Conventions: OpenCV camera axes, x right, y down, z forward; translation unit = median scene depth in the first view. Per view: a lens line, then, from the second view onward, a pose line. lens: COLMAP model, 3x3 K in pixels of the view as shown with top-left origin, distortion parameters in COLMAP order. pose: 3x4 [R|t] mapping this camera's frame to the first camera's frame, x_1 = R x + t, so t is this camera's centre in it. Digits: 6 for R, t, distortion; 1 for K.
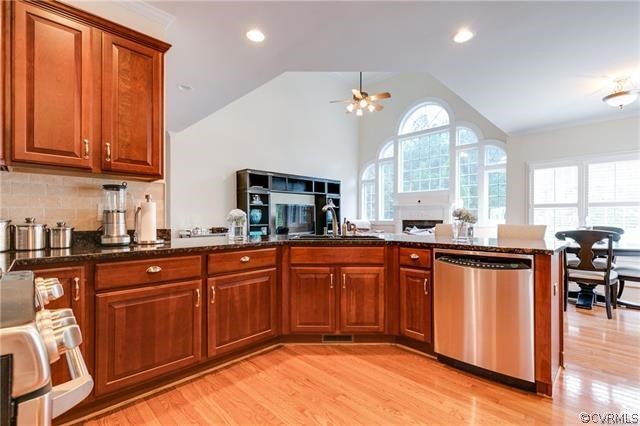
lens RADIAL K [[291.4, 0, 323.6], [0, 291.4, 218.4], [0, 0, 1]] dist [0.000534, 0.000149]
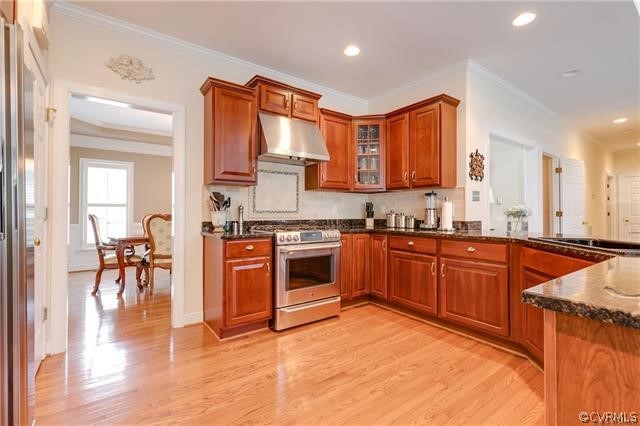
lens RADIAL K [[291.4, 0, 318.8], [0, 291.4, 210.7], [0, 0, 1]] dist [0.000534, 0.000149]
pose [[-0.161179, -0.002770, -0.986921, 1.028416], [-0.005924, 0.999981, -0.001840, -0.006744], [0.986907, 0.005550, -0.161192, 0.647310]]
